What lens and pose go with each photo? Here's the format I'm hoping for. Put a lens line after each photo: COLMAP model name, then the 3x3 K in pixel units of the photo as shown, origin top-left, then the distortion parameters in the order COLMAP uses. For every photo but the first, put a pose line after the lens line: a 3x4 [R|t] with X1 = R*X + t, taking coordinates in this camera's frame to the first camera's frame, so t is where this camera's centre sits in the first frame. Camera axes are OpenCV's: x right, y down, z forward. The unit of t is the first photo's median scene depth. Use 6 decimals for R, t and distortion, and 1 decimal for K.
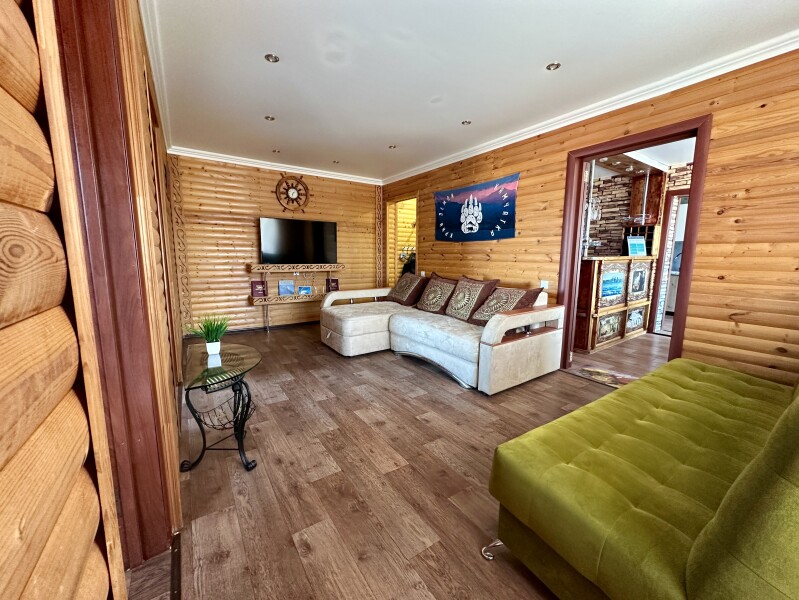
lens RADIAL K [[316.4, 0, 403.9], [0, 316.4, 298.5], [0, 0, 1]] dist [0.002869, 0.000235]
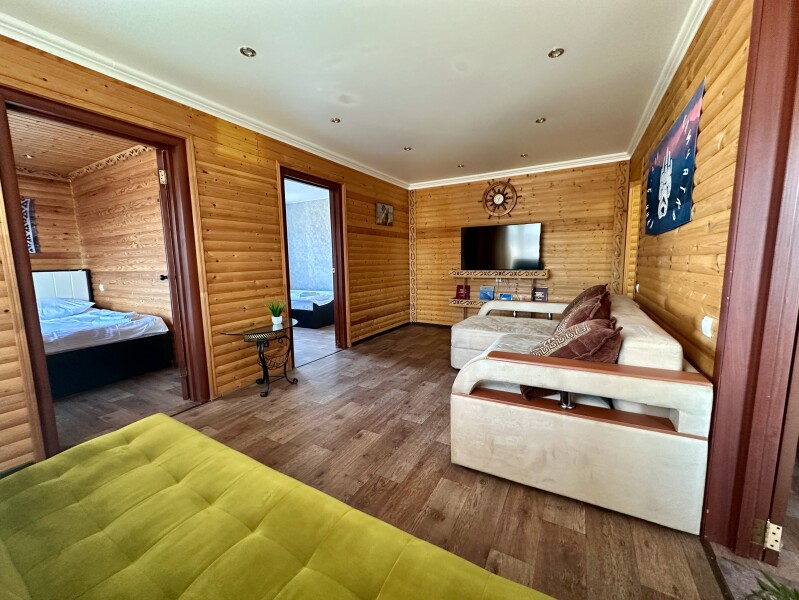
lens RADIAL K [[316.4, 0, 388.2], [0, 316.4, 296.2], [0, 0, 1]] dist [0.002869, 0.000235]
pose [[0.437857, 0.085913, -0.894930, 0.588826], [-0.105586, 0.993449, 0.043711, -0.053120], [0.892823, 0.075353, 0.444060, 0.397586]]
